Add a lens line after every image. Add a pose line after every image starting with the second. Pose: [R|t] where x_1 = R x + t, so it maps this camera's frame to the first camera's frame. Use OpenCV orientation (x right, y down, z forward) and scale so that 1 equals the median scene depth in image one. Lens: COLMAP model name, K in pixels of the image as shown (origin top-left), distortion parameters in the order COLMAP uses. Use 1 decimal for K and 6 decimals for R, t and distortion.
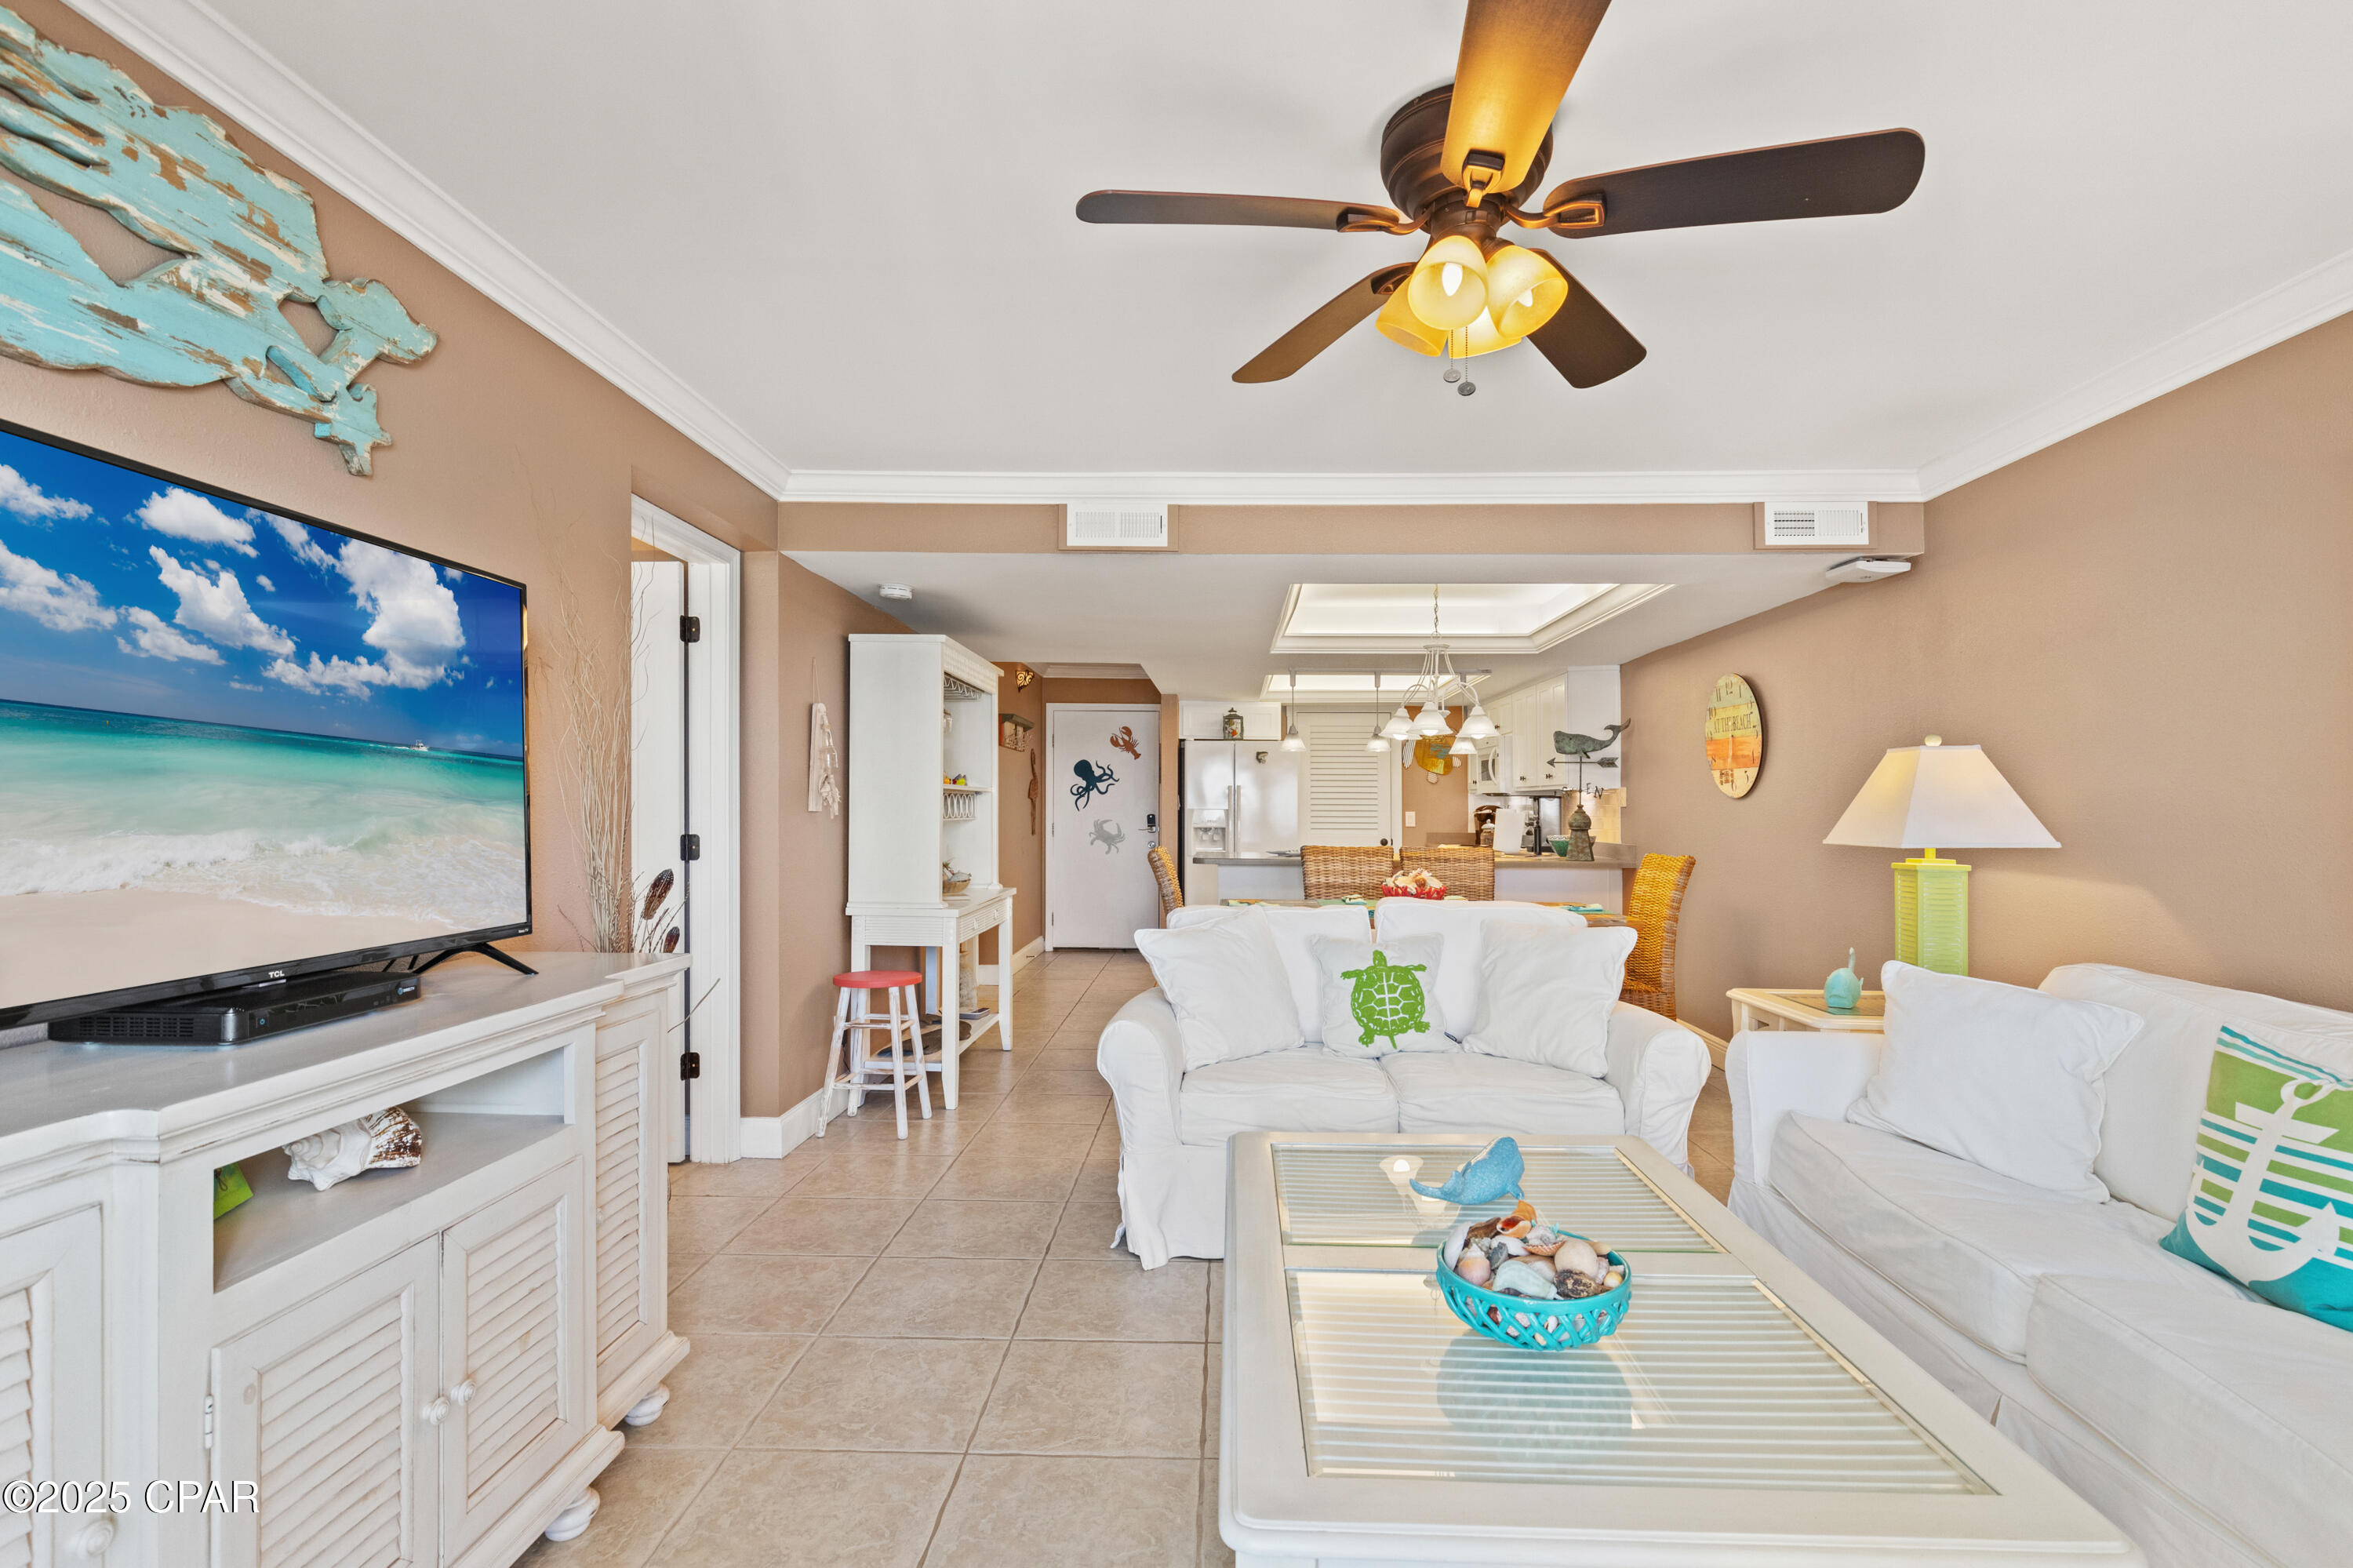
lens RADIAL K [[1106.0, 0, 1171.4], [0, 1106.0, 796.5], [0, 0, 1]] dist [-0.002016, -0.000836]
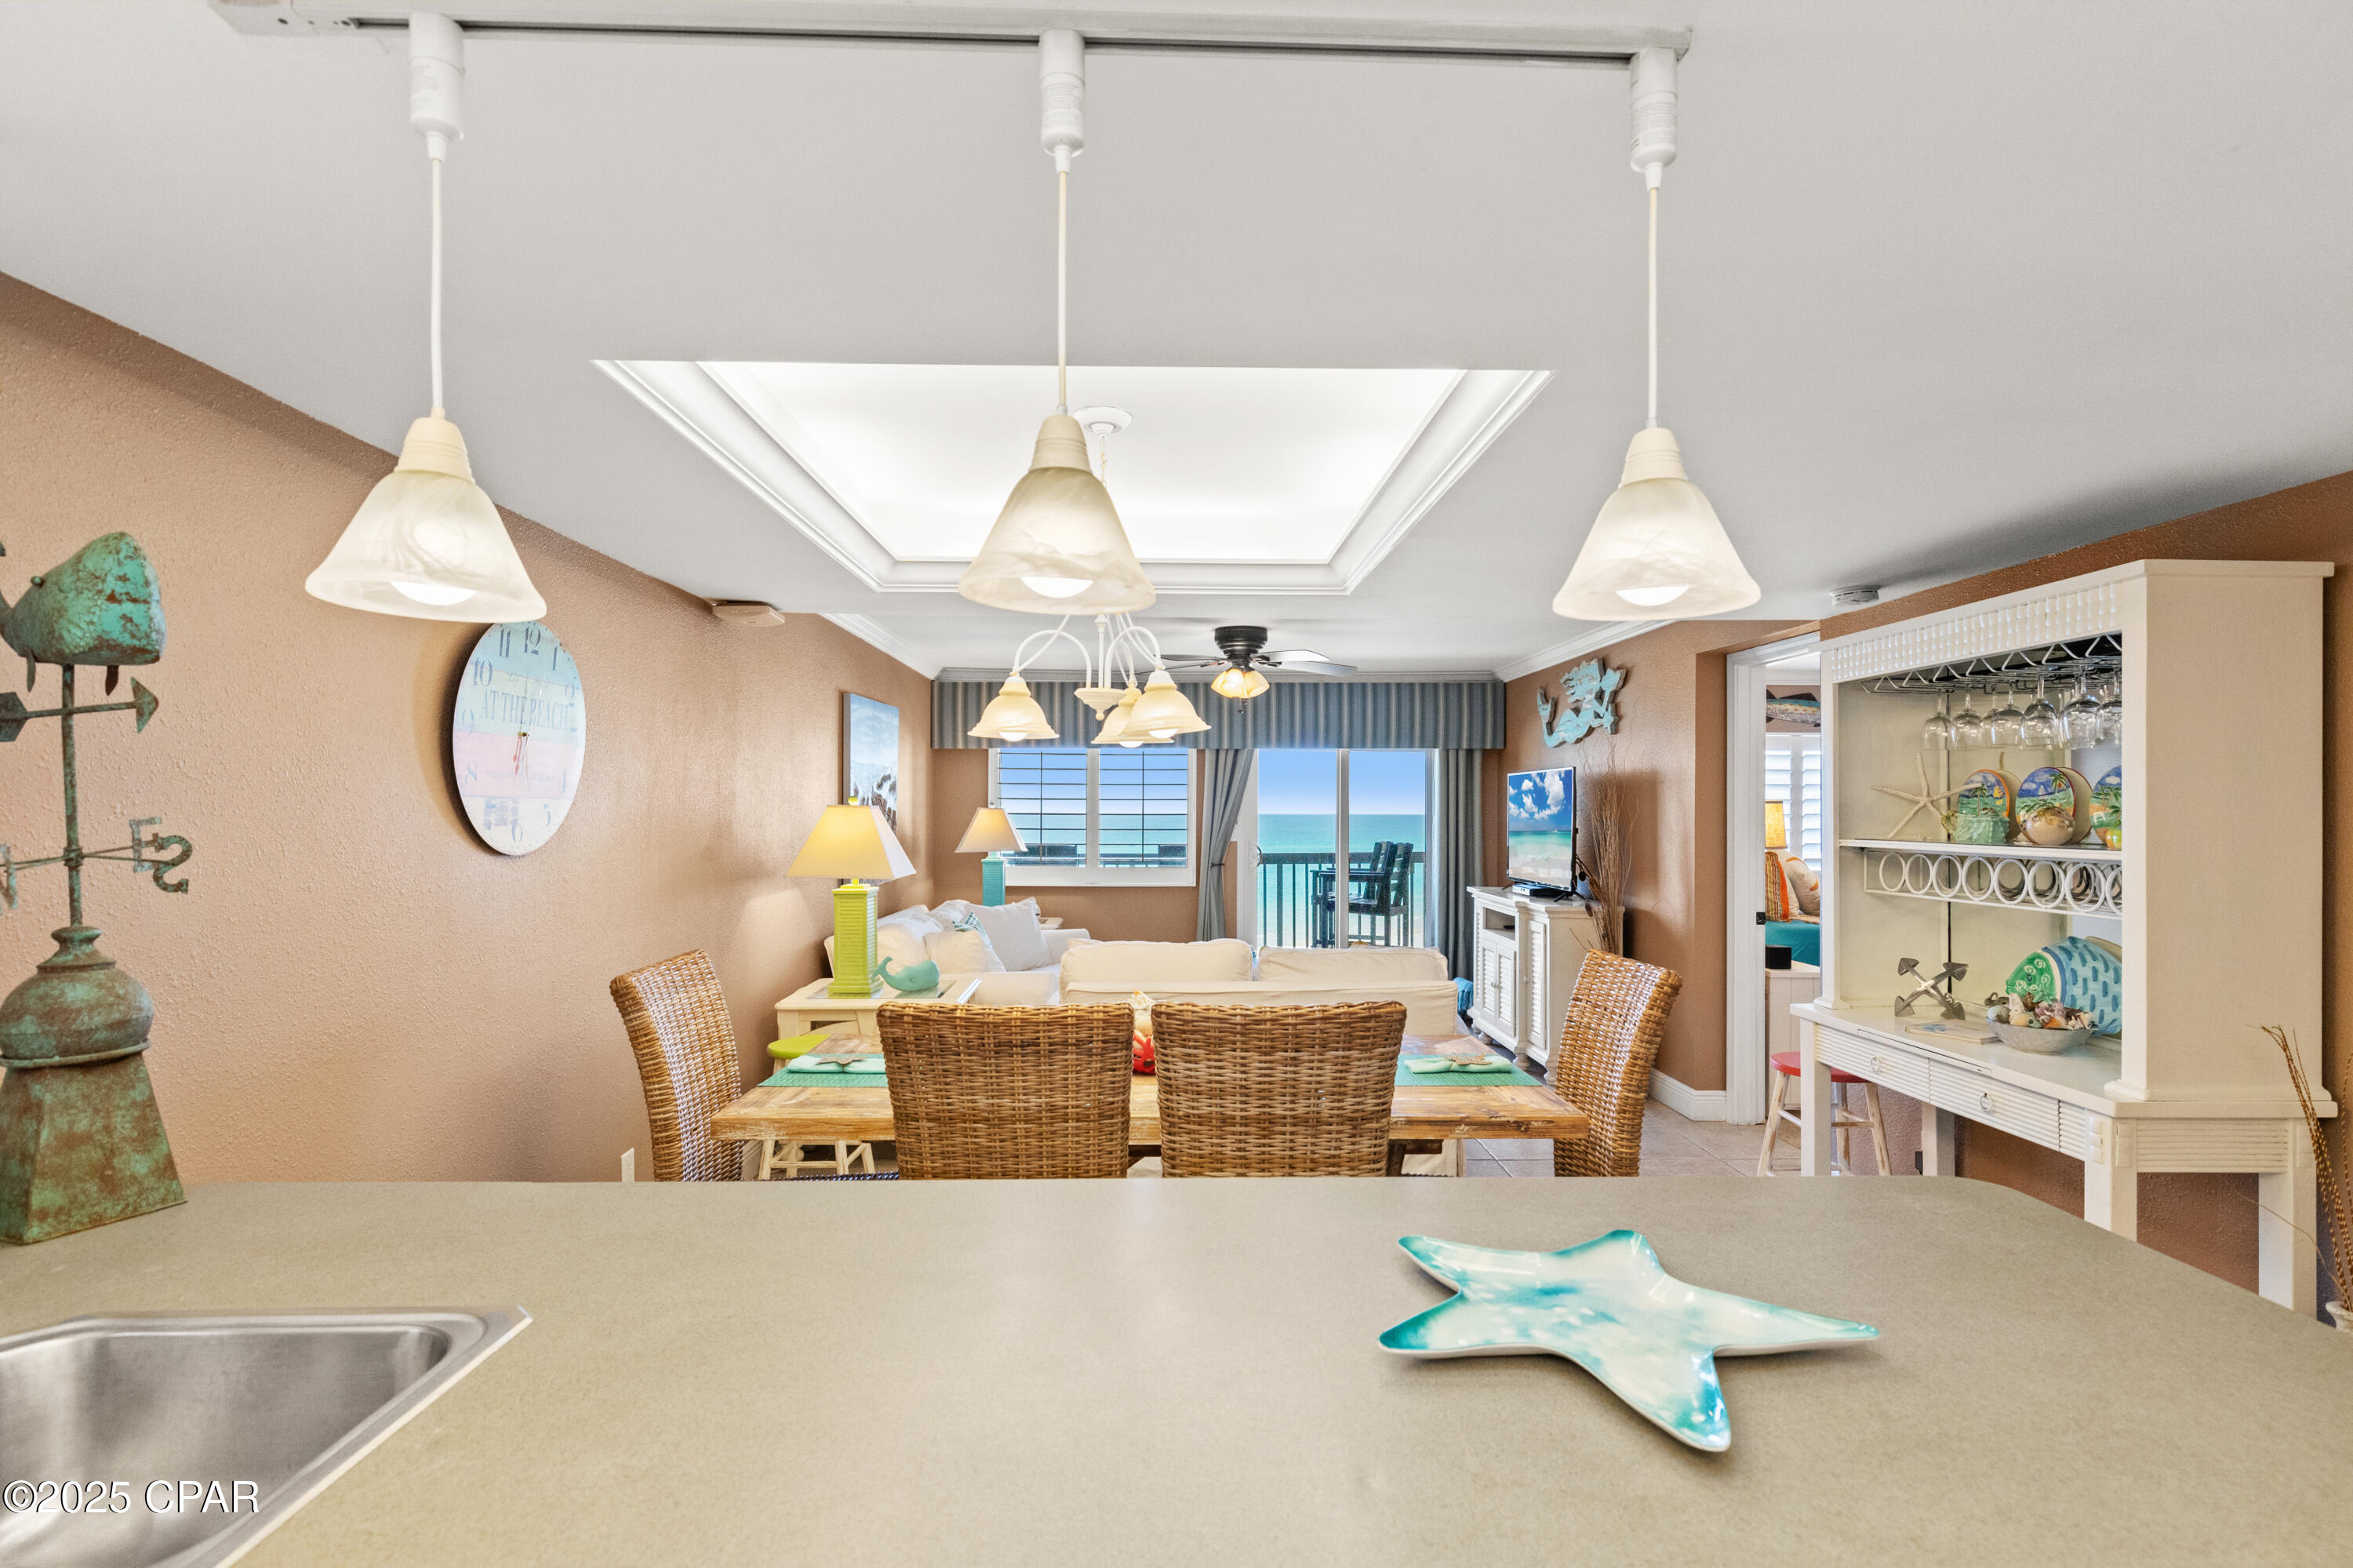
lens RADIAL K [[1169.9, 0, 1170.5], [0, 1169.9, 799.3], [0, 0, 1]] dist [0.001369, -0.001151]
pose [[-0.997500, -0.011469, -0.069735, 0.709531], [-0.010243, 0.999787, -0.017922, -0.051290], [0.069926, -0.017163, -0.997405, 4.288839]]
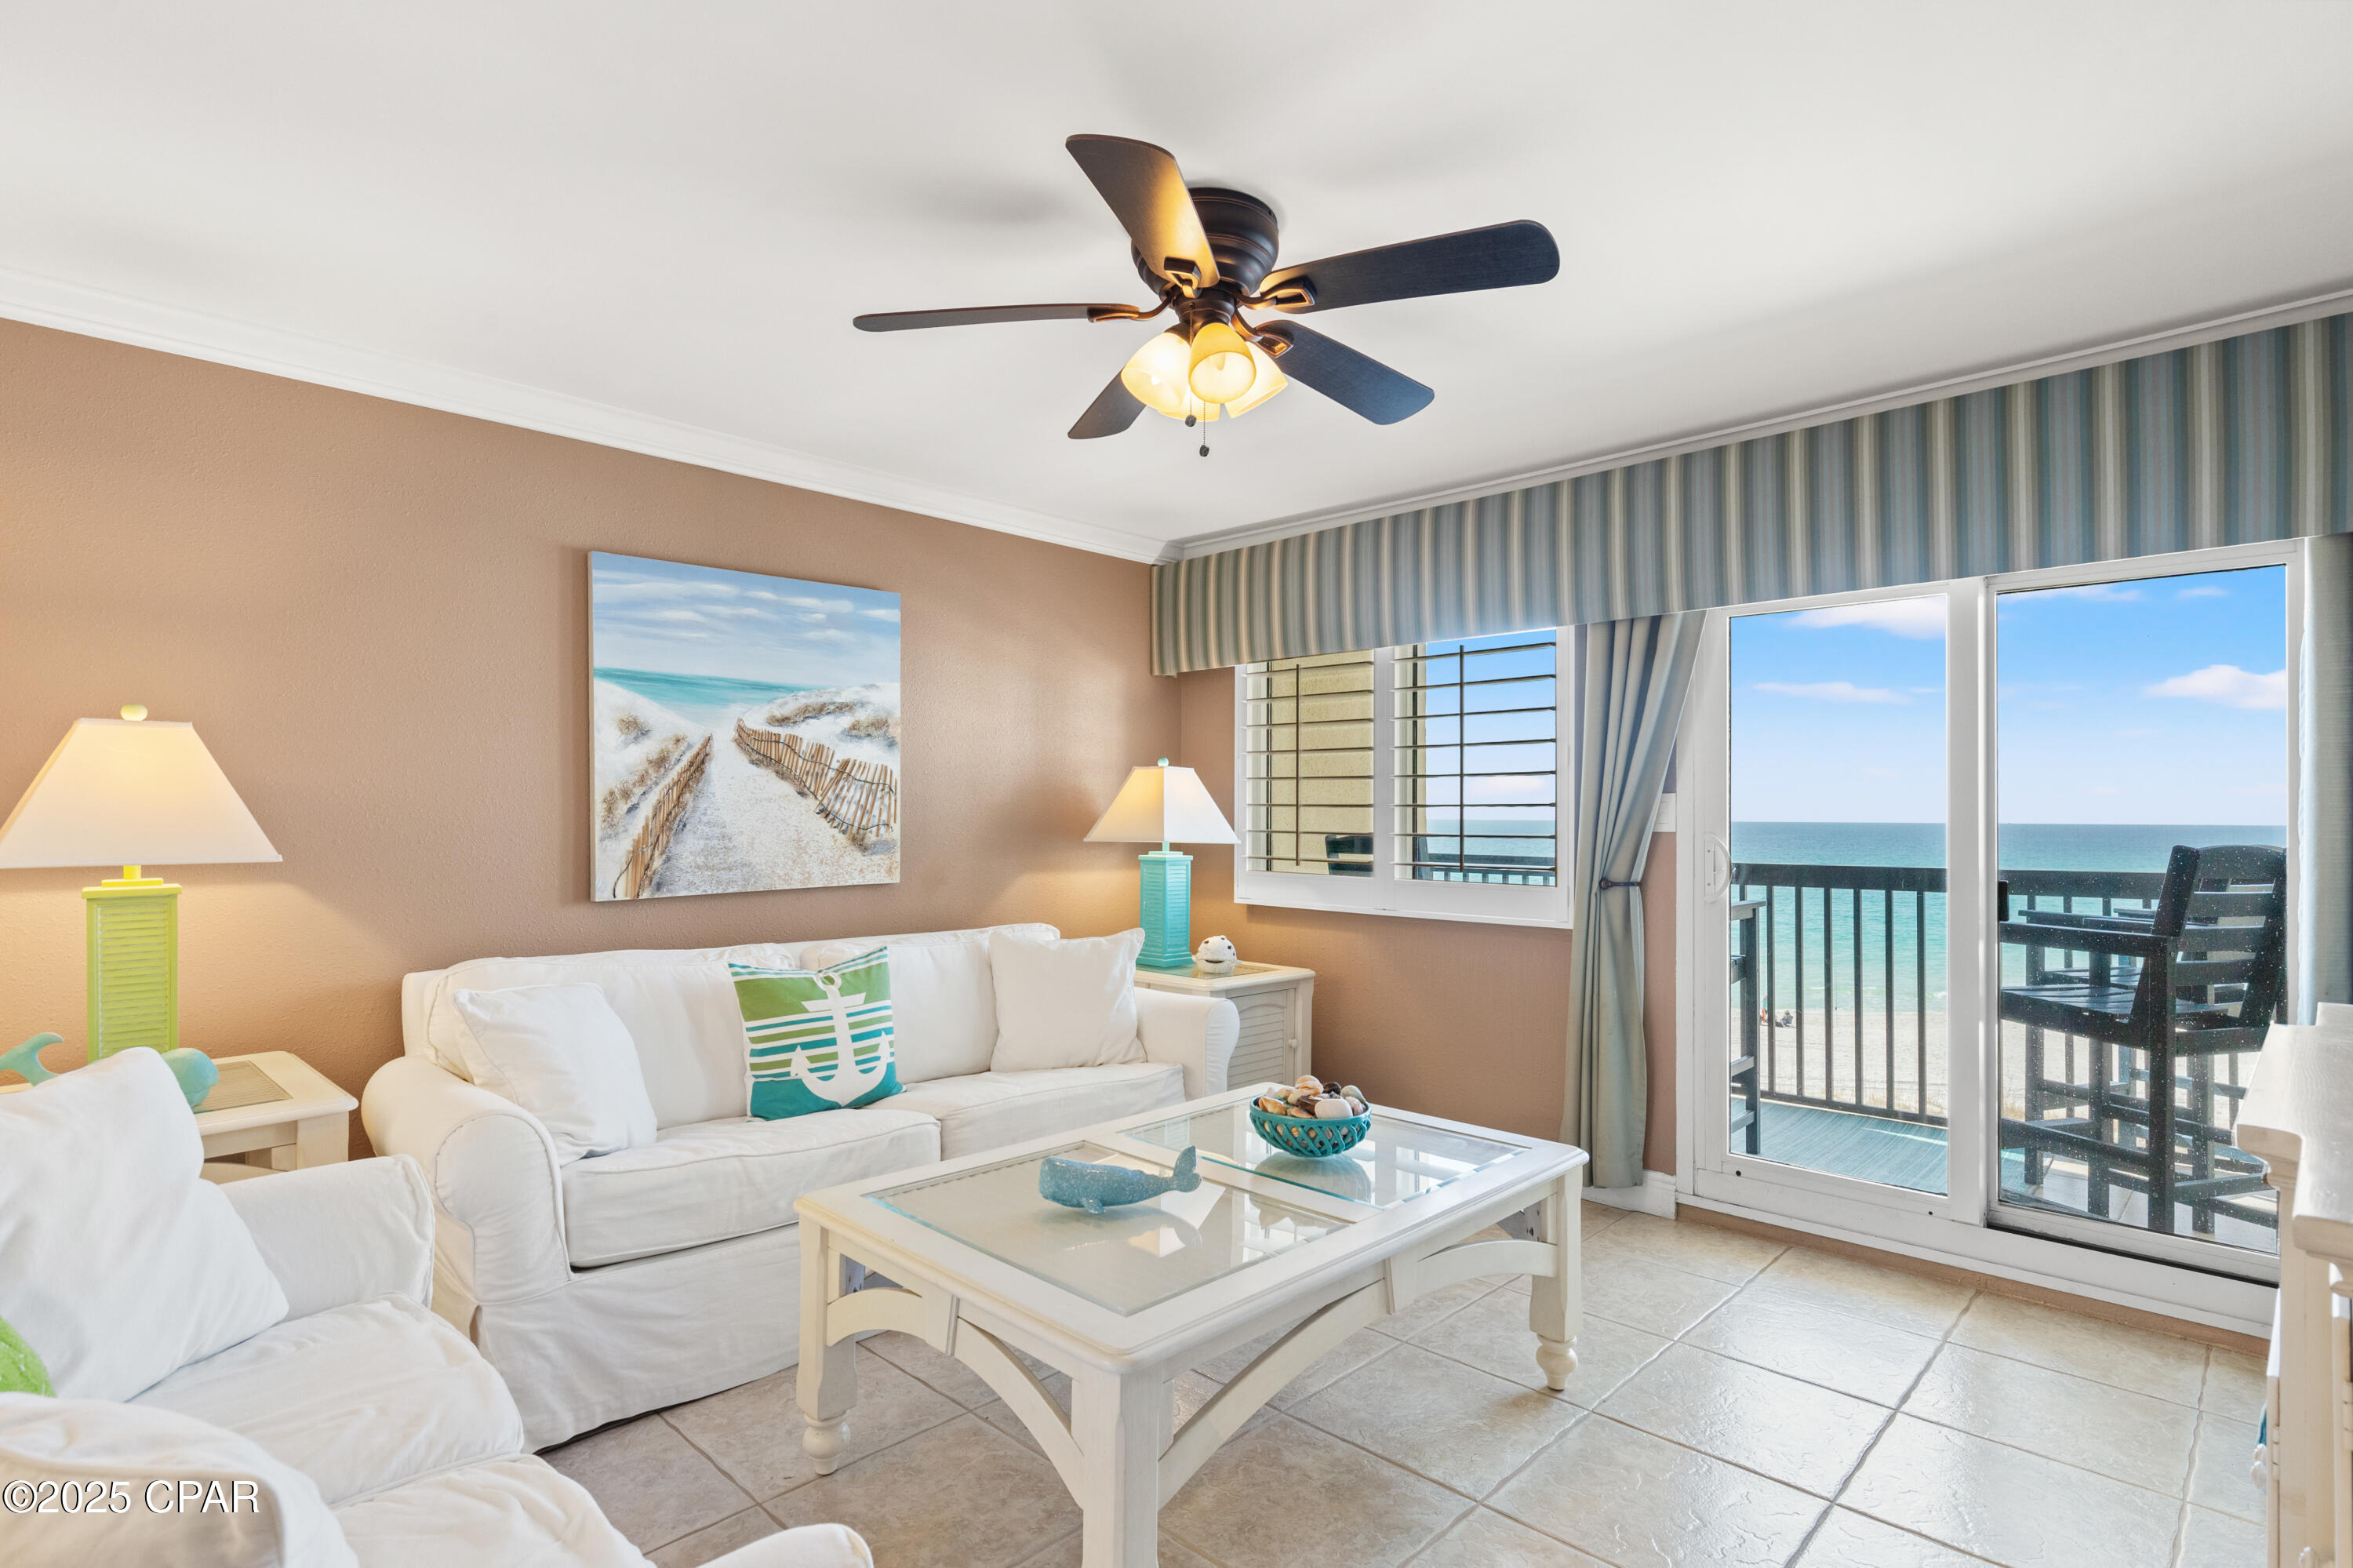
lens RADIAL K [[1169.9, 0, 1169.0], [0, 1169.9, 803.4], [0, 0, 1]] dist [0.001369, -0.001151]
pose [[-0.749327, -0.003774, 0.662189, -0.498187], [-0.013010, 0.999875, -0.009024, 0.008872], [-0.662072, -0.015377, -0.749283, 1.900115]]
